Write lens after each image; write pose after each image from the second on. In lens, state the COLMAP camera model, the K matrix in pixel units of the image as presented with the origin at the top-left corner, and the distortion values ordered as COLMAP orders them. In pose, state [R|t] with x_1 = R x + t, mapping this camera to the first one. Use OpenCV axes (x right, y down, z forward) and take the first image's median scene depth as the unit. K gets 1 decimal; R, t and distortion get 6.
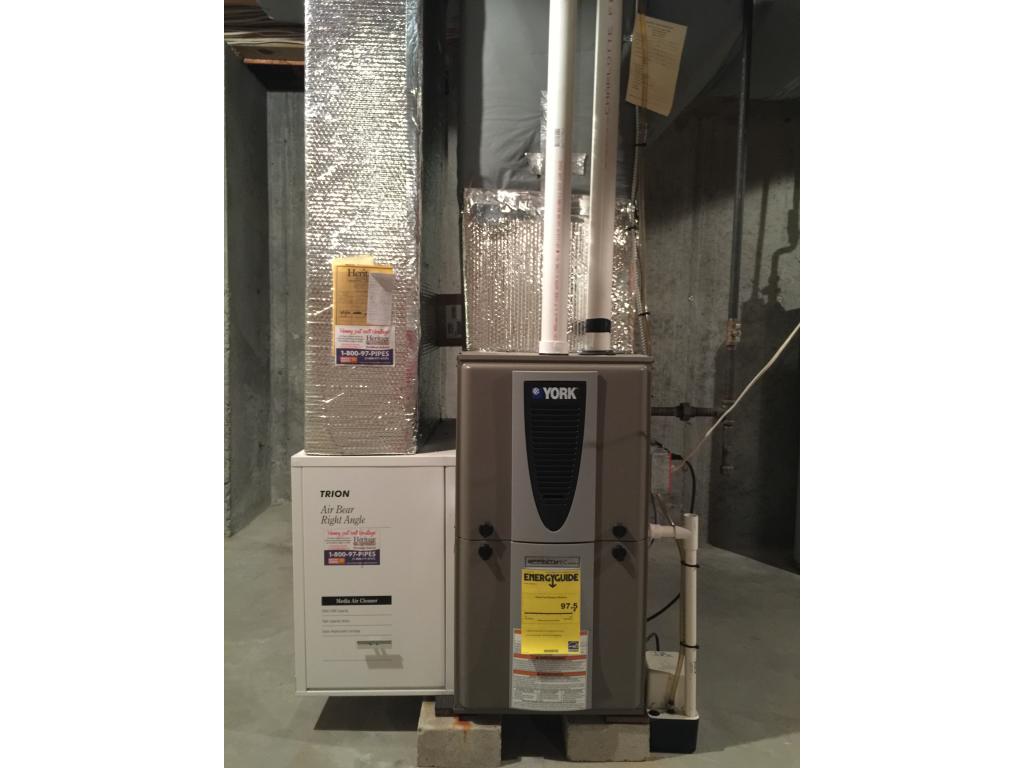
lens RADIAL K [[658.8, 0, 512.0], [0, 658.8, 384.0], [0, 0, 1]] dist [0.038255, -0.001362]
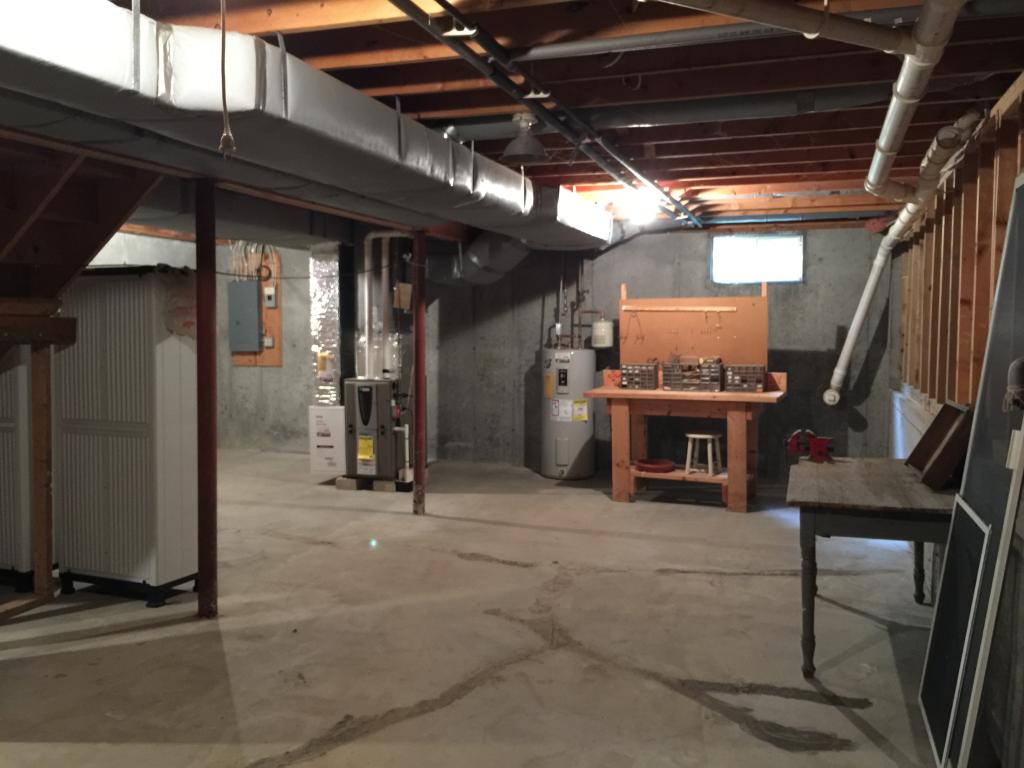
lens RADIAL K [[885.9, 0, 512.0], [0, 885.9, 384.0], [0, 0, 1]] dist [0.060367, -0.114144]
pose [[0.941174, 0.004339, -0.337893, 1.243366], [-0.009139, 0.999879, -0.012617, 0.018503], [0.337797, 0.014963, 0.941100, -1.697414]]
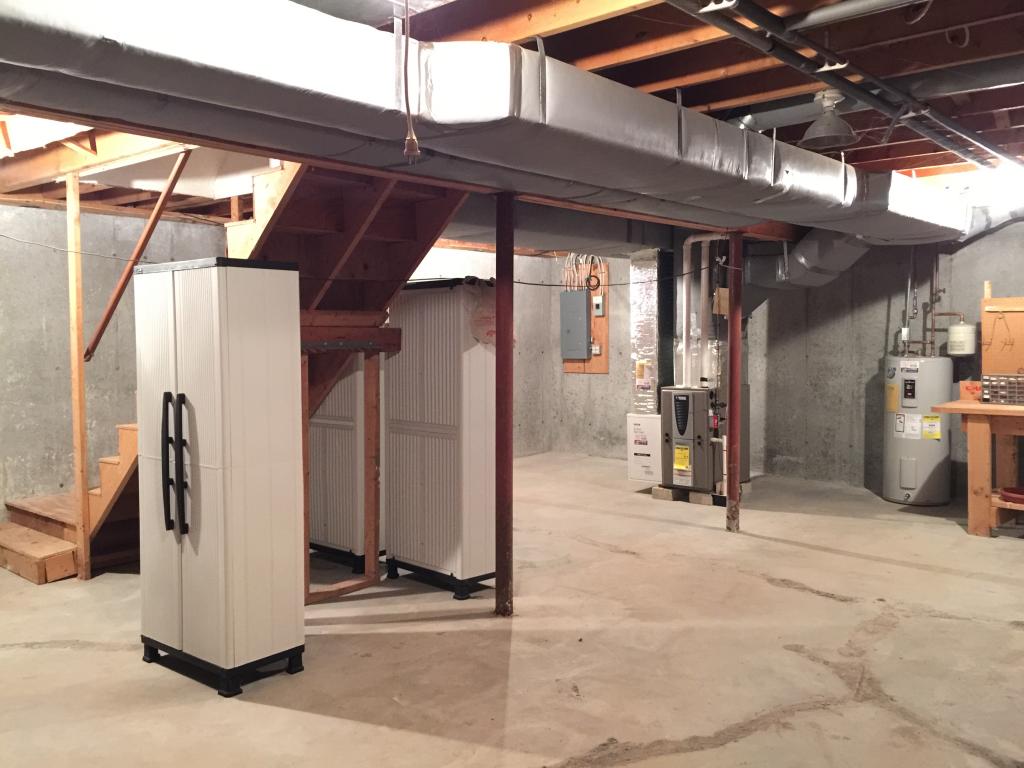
lens RADIAL K [[878.6, 0, 505.6], [0, 878.6, 382.7], [0, 0, 1]] dist [0.063849, -0.099337]
pose [[0.733649, 0.012191, -0.679419, 1.297031], [-0.029942, 0.999448, -0.014398, 0.013390], [0.678869, 0.030906, 0.733609, -1.591539]]
